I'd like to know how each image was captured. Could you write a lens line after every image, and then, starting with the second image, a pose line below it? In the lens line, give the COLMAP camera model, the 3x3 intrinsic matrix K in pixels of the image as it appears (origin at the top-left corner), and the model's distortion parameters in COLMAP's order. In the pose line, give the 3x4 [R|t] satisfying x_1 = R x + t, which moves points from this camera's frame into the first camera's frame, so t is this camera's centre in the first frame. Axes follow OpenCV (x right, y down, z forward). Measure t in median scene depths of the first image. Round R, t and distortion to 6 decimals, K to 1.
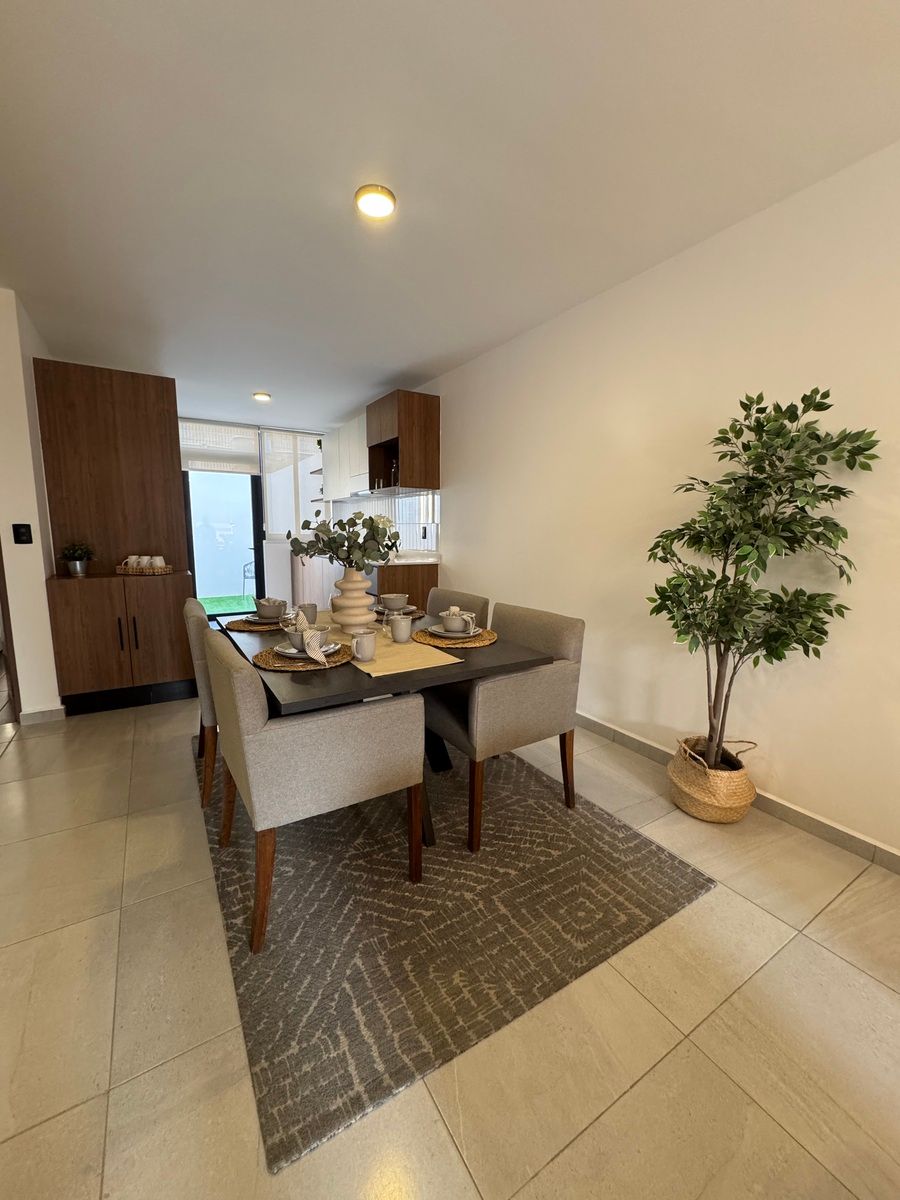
lens RADIAL K [[478.6, 0, 441.9], [0, 478.6, 600.8], [0, 0, 1]] dist [-0.006955, -0.000187]
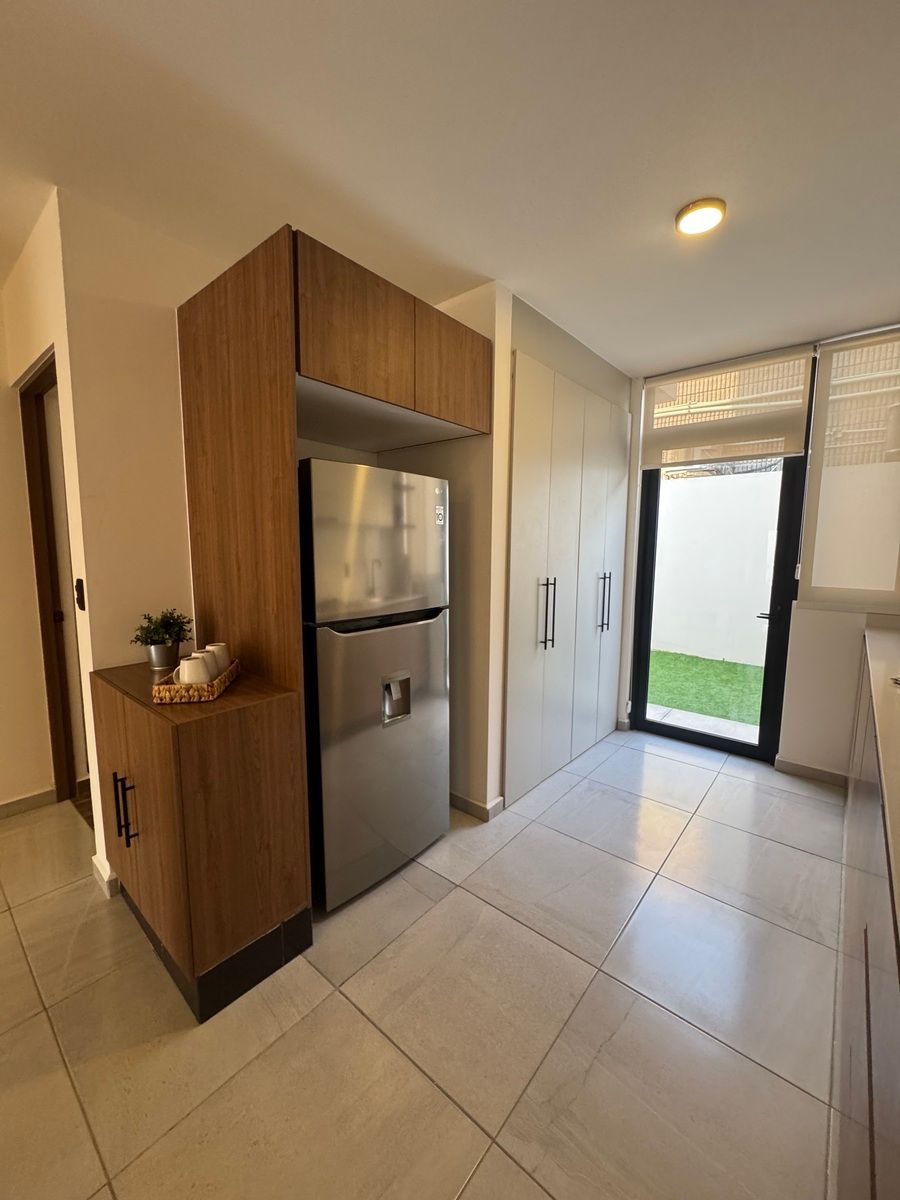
lens RADIAL K [[478.6, 0, 443.8], [0, 478.6, 596.6], [0, 0, 1]] dist [-0.006955, -0.000187]
pose [[0.319175, 0.096936, -0.942725, -0.090664], [-0.143539, 0.988224, 0.053017, -0.160954], [0.936763, 0.118396, 0.329330, 0.826620]]
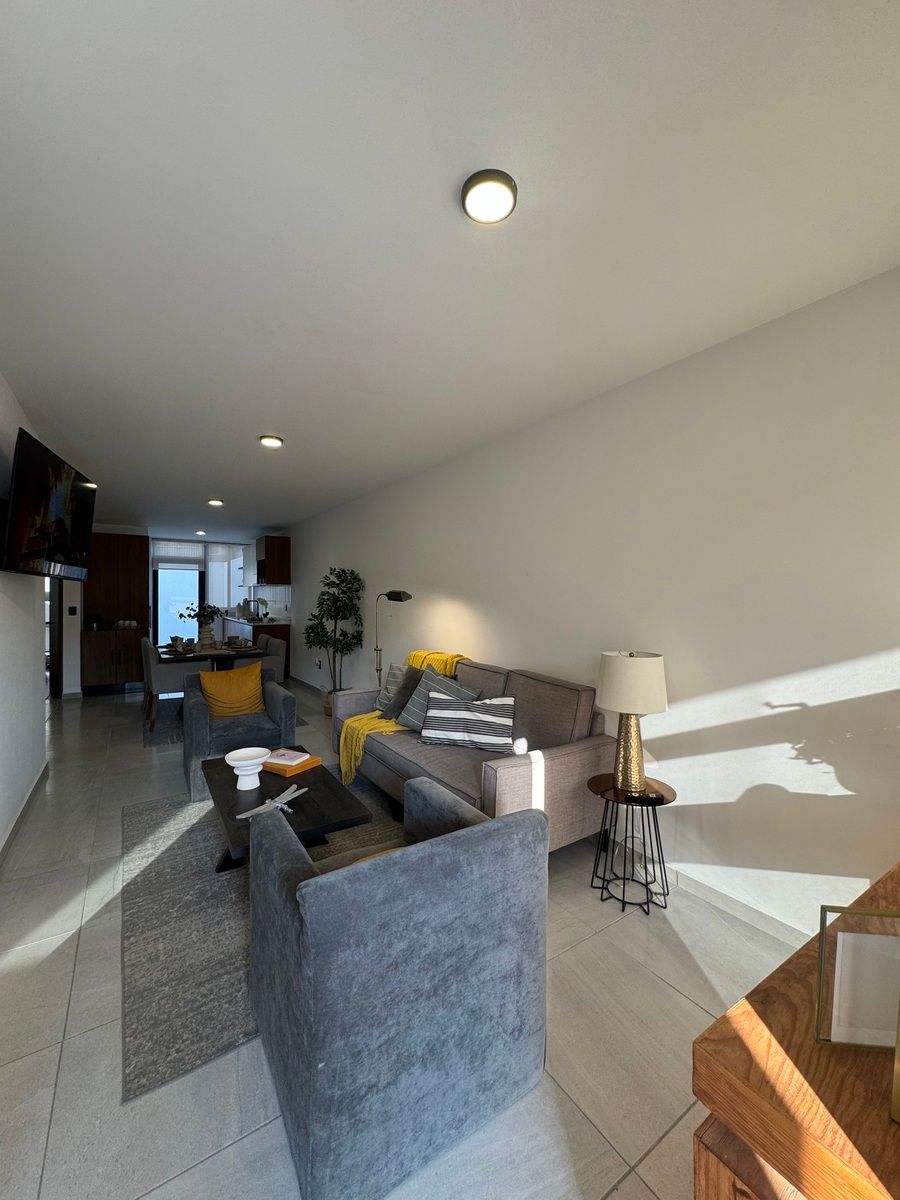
lens RADIAL K [[478.6, 0, 446.6], [0, 478.6, 600.5], [0, 0, 1]] dist [-0.006955, -0.000187]
pose [[0.999135, -0.005759, 0.041174, 0.521553], [0.011502, 0.989994, -0.140637, 0.097617], [-0.039952, 0.140989, 0.989205, -0.858414]]
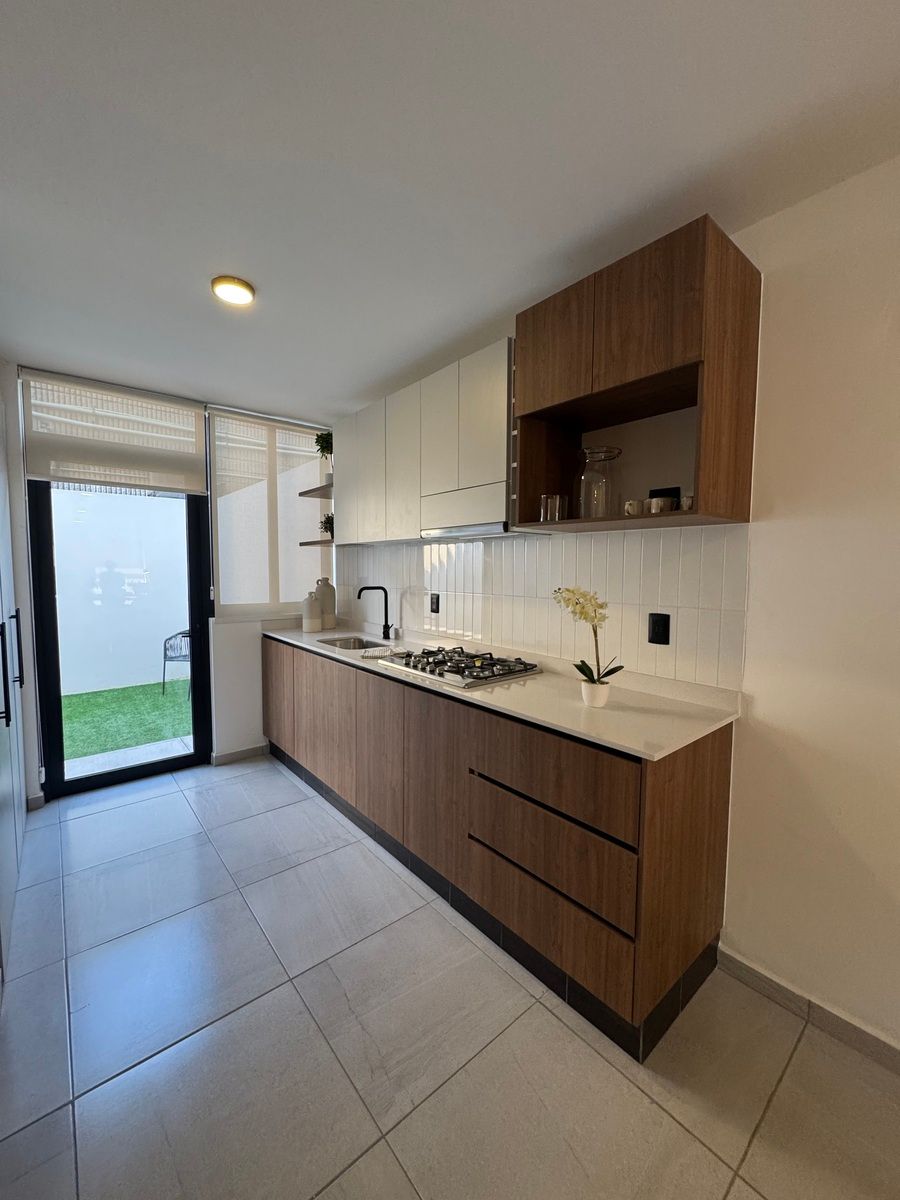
lens RADIAL K [[478.6, 0, 454.0], [0, 478.6, 599.2], [0, 0, 1]] dist [-0.006955, -0.000187]
pose [[0.987247, -0.013917, 0.158588, -0.291261], [0.026331, 0.996726, -0.076446, -0.150877], [-0.157005, 0.079647, 0.984381, 0.669751]]
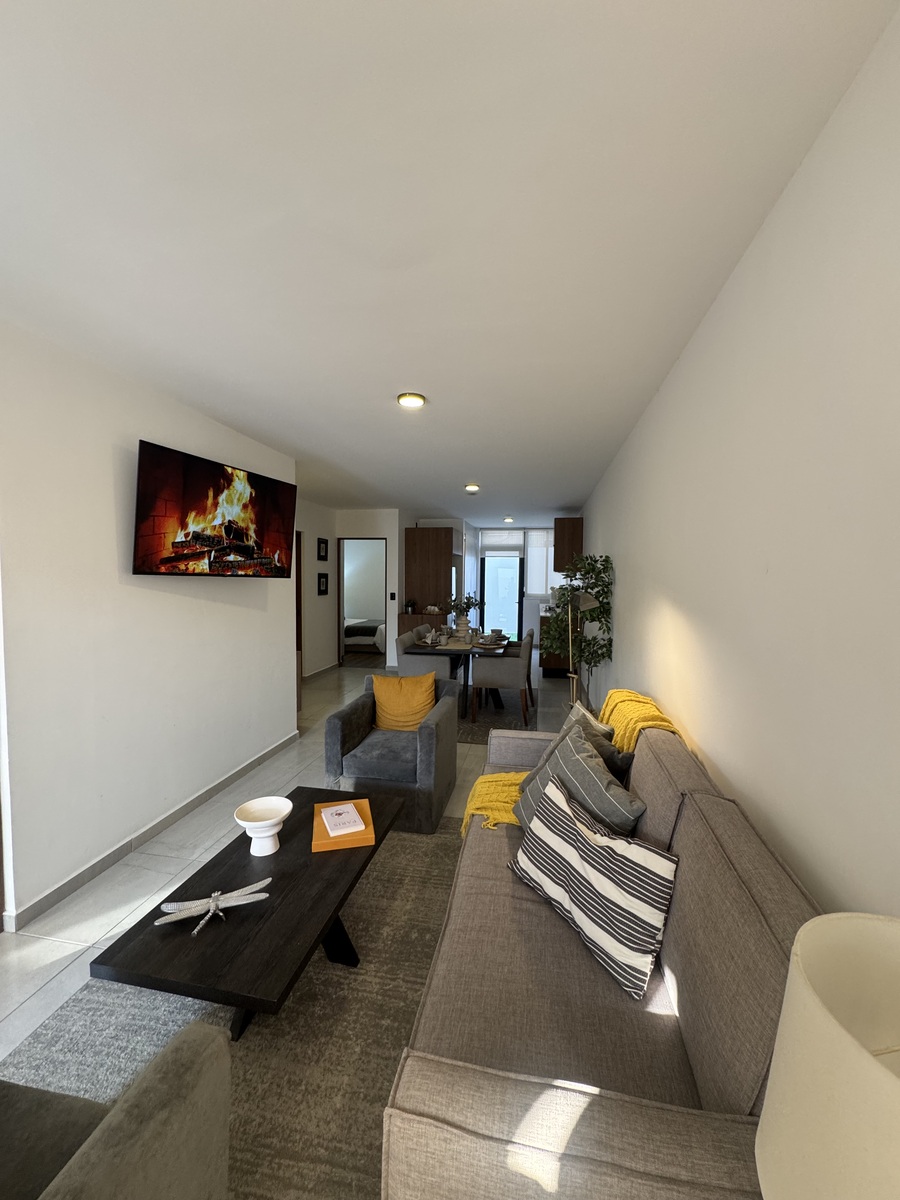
lens RADIAL K [[478.6, 0, 446.4], [0, 478.6, 601.5], [0, 0, 1]] dist [-0.006955, -0.000187]
pose [[0.750728, 0.032542, -0.659810, 0.714151], [-0.099823, 0.992905, -0.064608, 0.019207], [0.653026, 0.114367, 0.748650, -0.515586]]
